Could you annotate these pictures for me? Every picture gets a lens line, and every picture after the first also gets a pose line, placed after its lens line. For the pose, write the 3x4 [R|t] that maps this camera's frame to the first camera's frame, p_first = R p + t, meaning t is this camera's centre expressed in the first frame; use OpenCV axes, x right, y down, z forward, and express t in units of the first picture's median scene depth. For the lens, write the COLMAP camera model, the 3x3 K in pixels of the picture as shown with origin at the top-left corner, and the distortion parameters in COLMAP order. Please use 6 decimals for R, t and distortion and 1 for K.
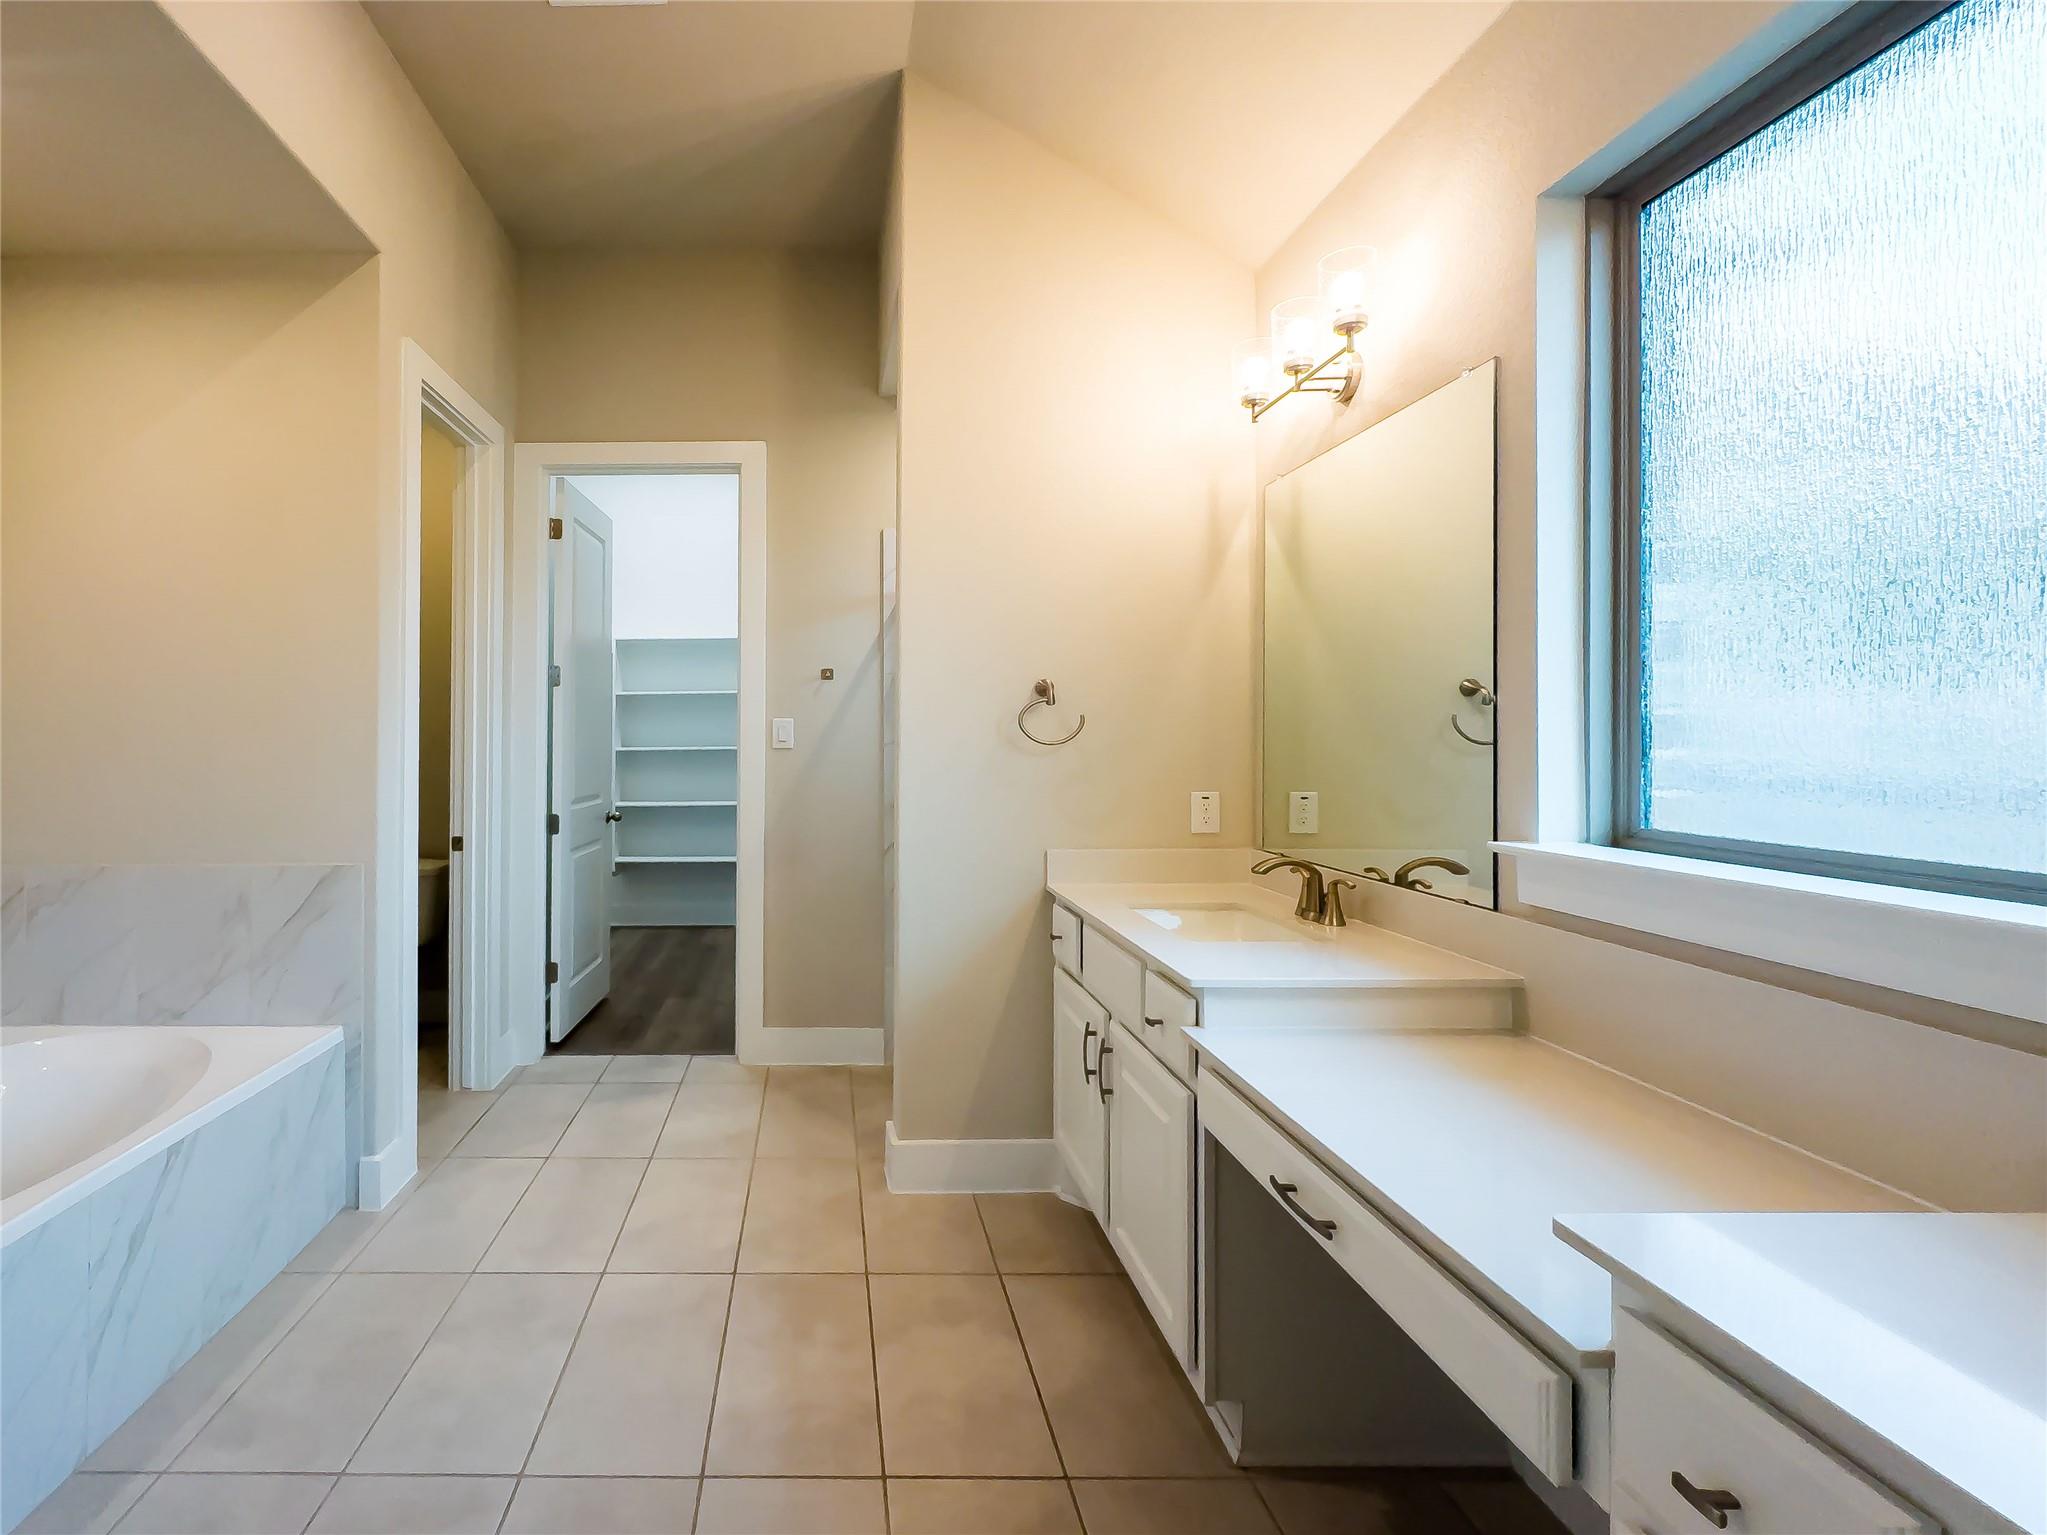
lens RADIAL K [[973.3, 0, 830.9], [0, 973.3, 737.1], [0, 0, 1]] dist [-0.001299, -0.000490]
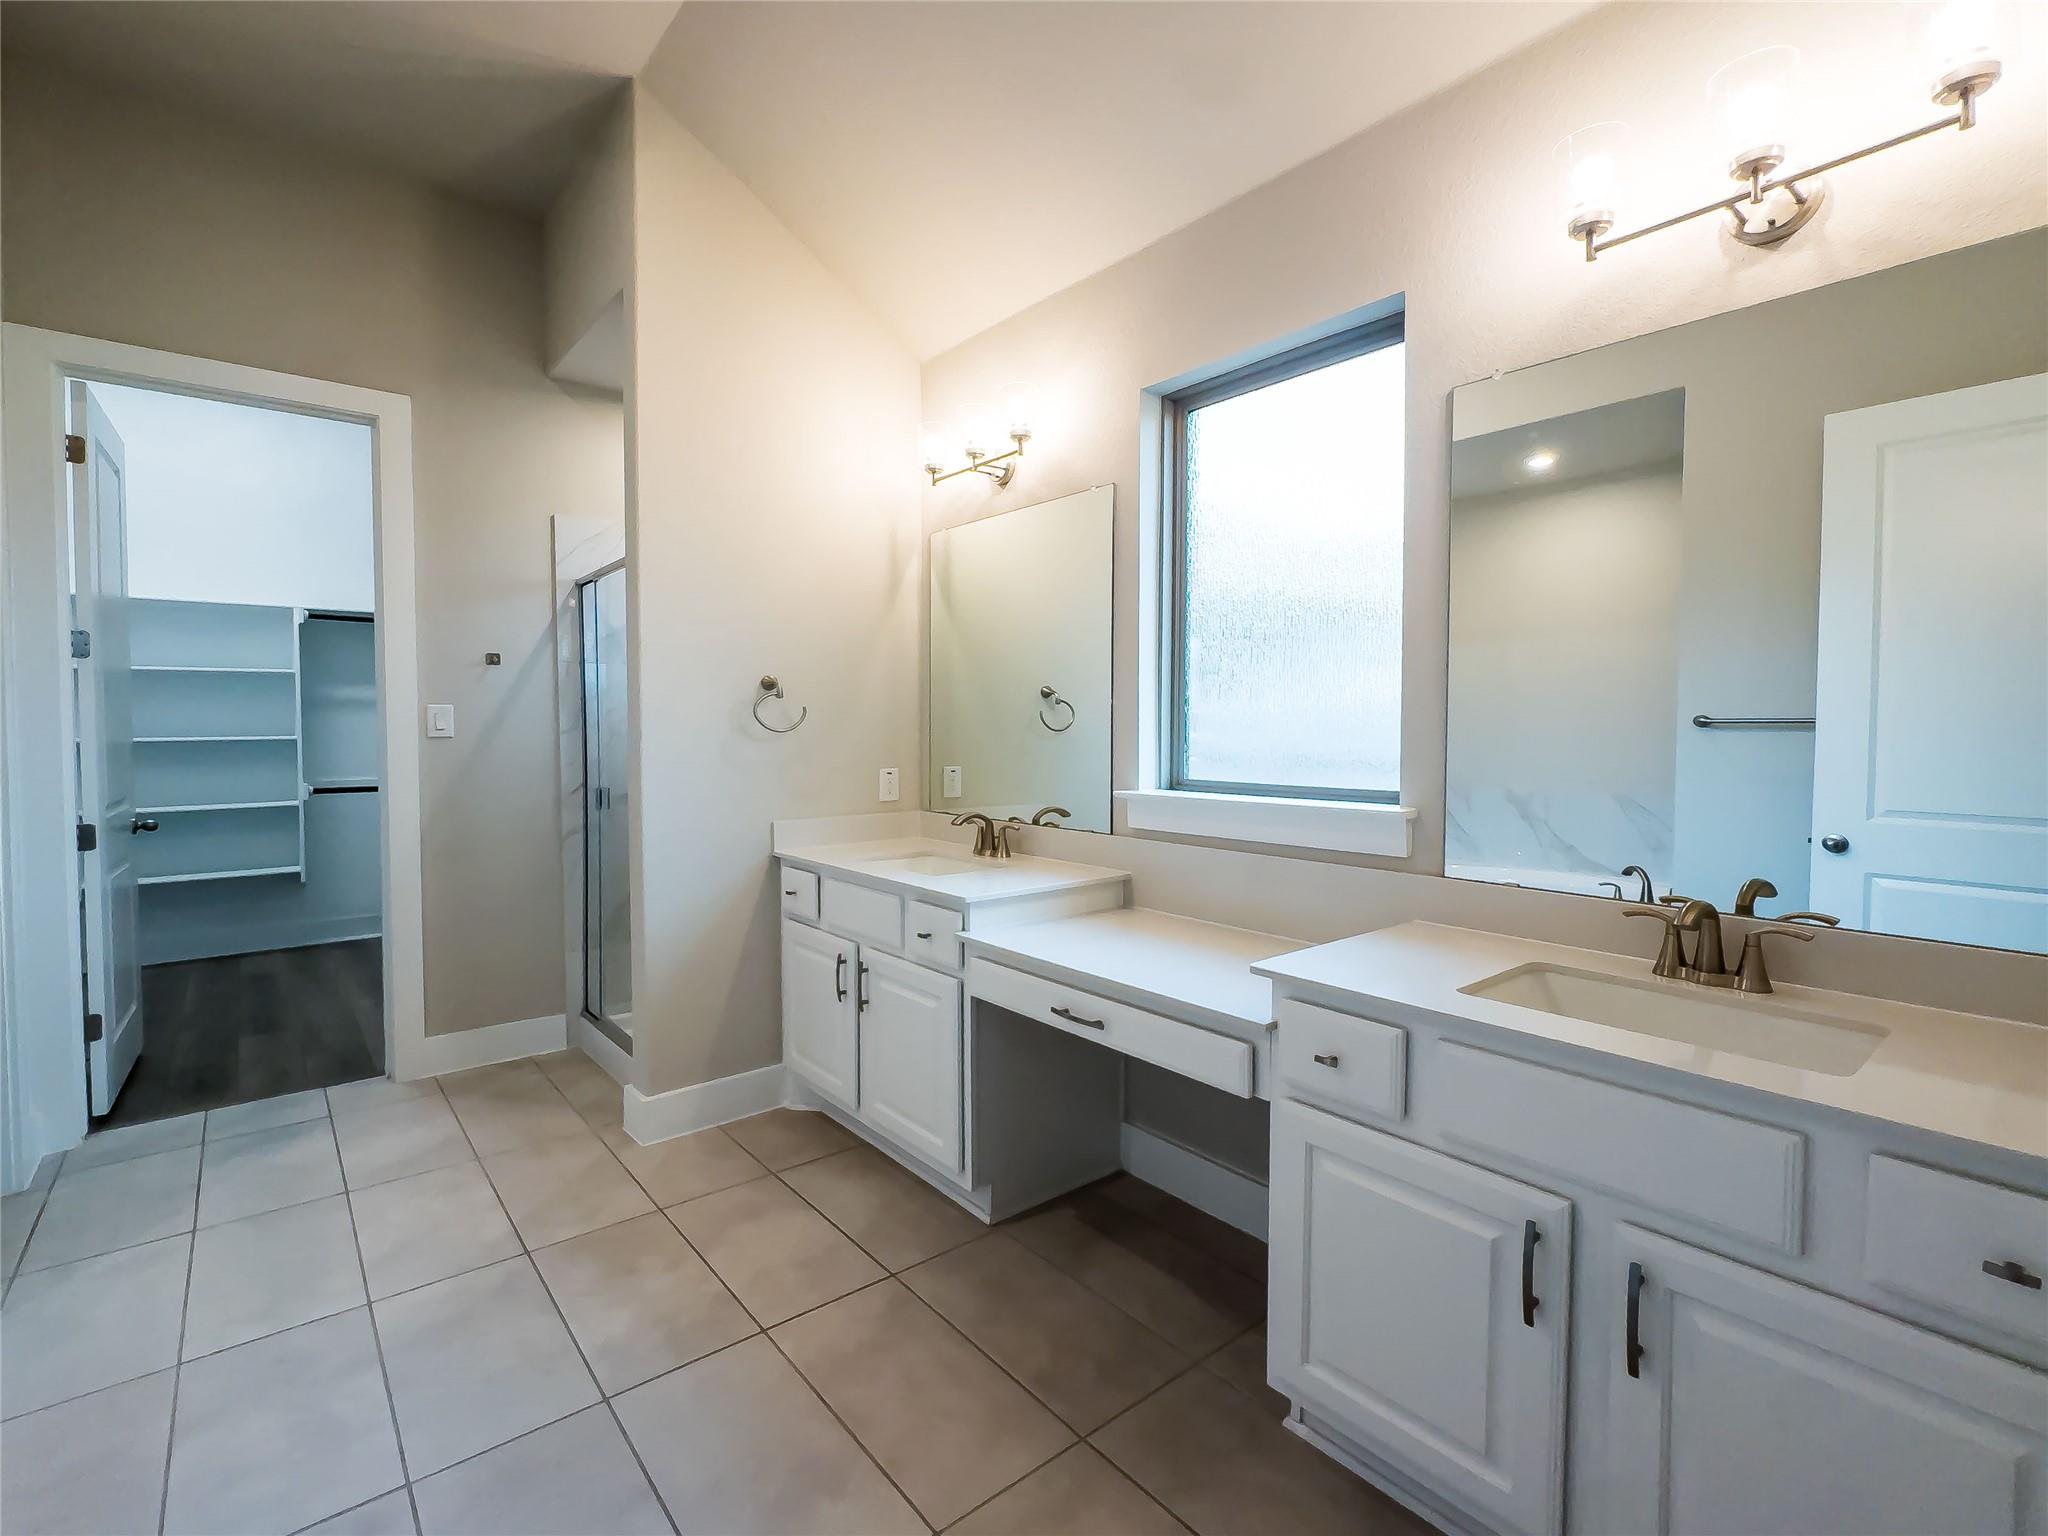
lens RADIAL K [[922.9, 0, 1024.0], [0, 922.9, 768.0], [0, 0, 1]] dist [-0.000051, 0.000052]
pose [[0.771390, -0.027122, 0.635784, -0.272675], [-0.001372, 0.999018, 0.044281, 0.001895], [-0.636361, -0.035031, 0.770595, -0.050702]]
